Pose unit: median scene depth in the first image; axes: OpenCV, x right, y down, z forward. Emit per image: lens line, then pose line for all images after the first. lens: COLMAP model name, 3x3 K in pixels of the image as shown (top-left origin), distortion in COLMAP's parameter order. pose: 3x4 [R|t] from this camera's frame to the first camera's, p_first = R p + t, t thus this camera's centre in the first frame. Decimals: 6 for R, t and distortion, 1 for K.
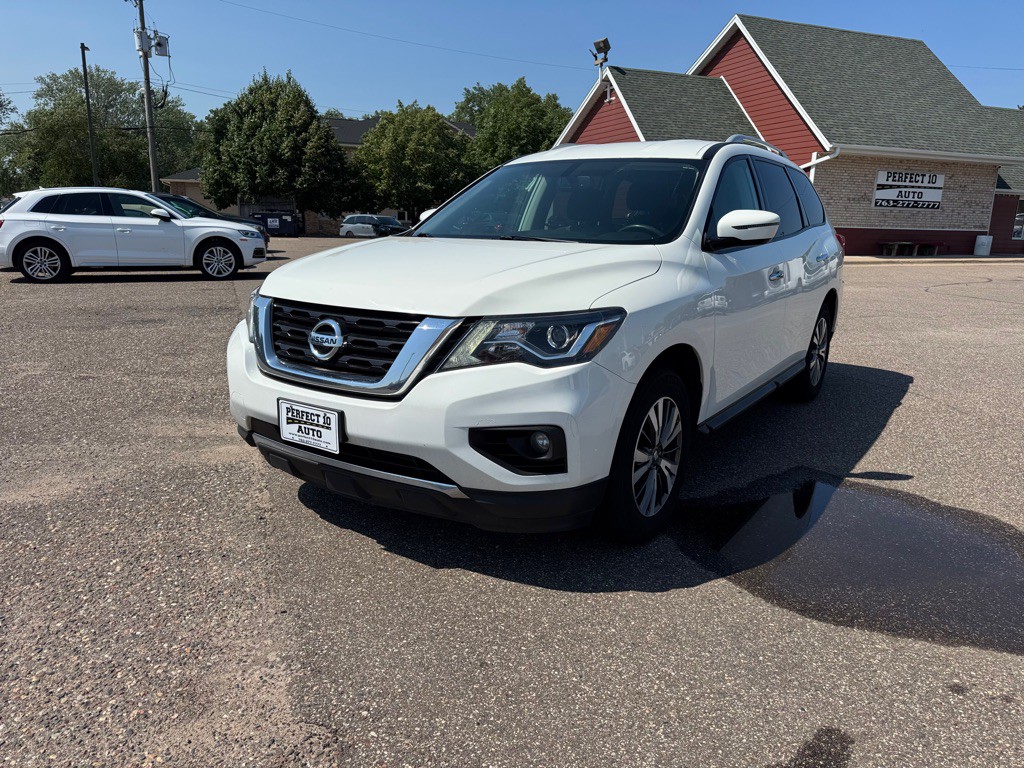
lens RADIAL K [[730.7, 0, 514.0], [0, 730.7, 375.1], [0, 0, 1]] dist [0.030216, -0.034491]
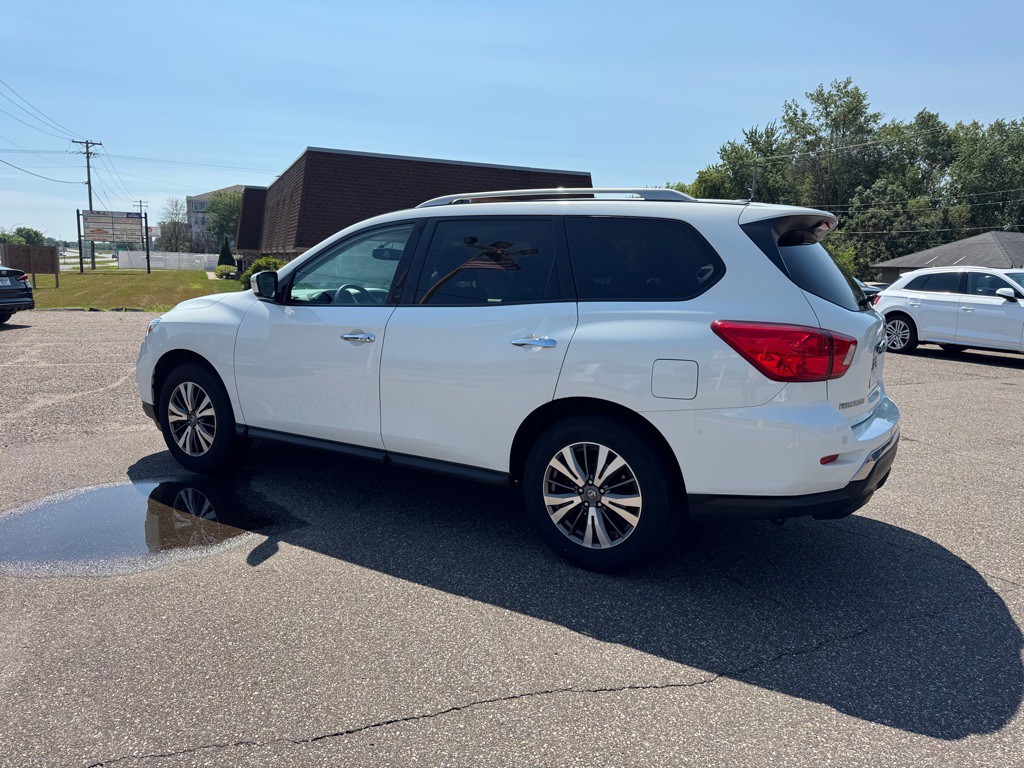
lens RADIAL K [[722.5, 0, 514.8], [0, 722.5, 373.8], [0, 0, 1]] dist [0.048555, -0.055705]
pose [[0.055148, 0.125480, -0.990562, 1.524871], [-0.238092, 0.965107, 0.109000, -0.277190], [0.969676, 0.229833, 0.083099, 1.290650]]
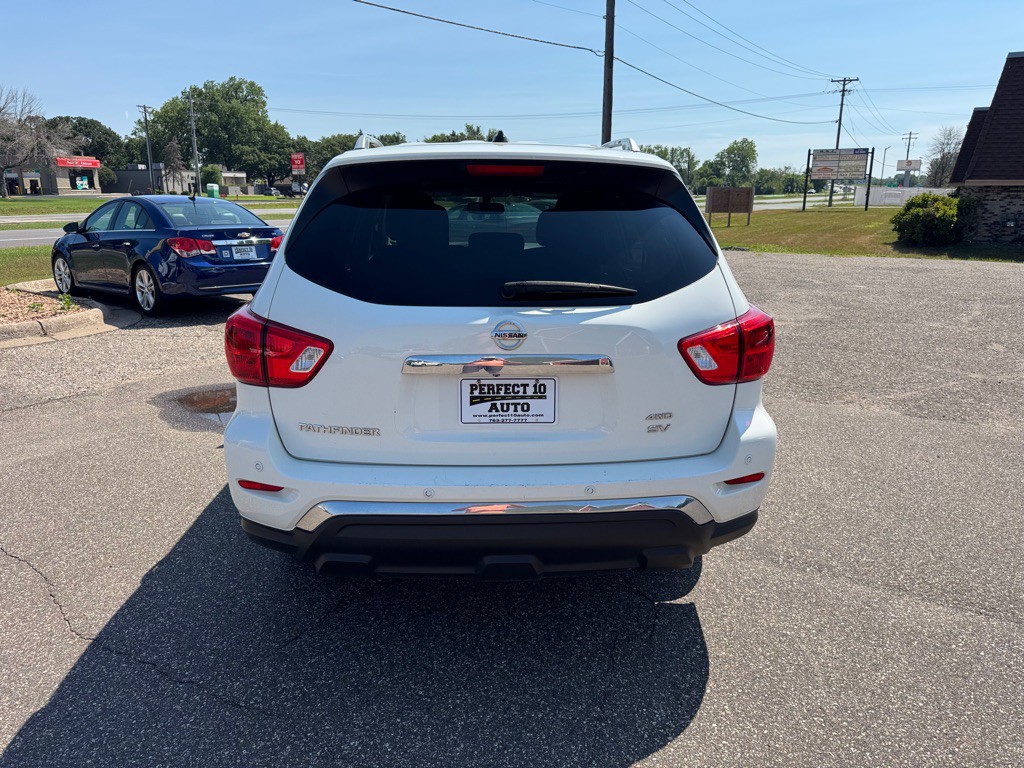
lens RADIAL K [[733.3, 0, 512.7], [0, 733.3, 372.0], [0, 0, 1]] dist [0.040387, -0.051253]
pose [[-0.791842, 0.123397, -0.598130, 0.945772], [-0.149310, 0.910541, 0.385515, -0.556990], [0.592194, 0.394574, -0.702580, 2.276136]]
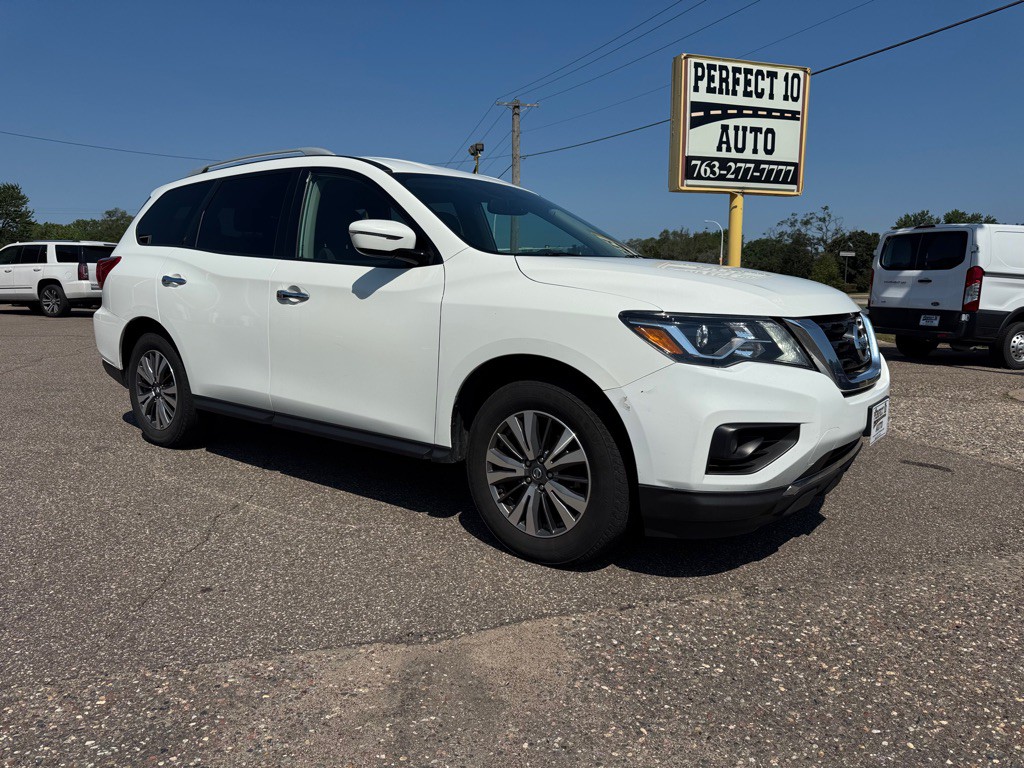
lens RADIAL K [[730.7, 0, 514.0], [0, 730.7, 375.1], [0, 0, 1]] dist [0.030216, -0.034491]
pose [[0.055986, -0.147536, 0.987471, -1.034116], [0.202753, 0.970095, 0.133444, -0.189075], [-0.977628, 0.192742, 0.084225, 1.064848]]
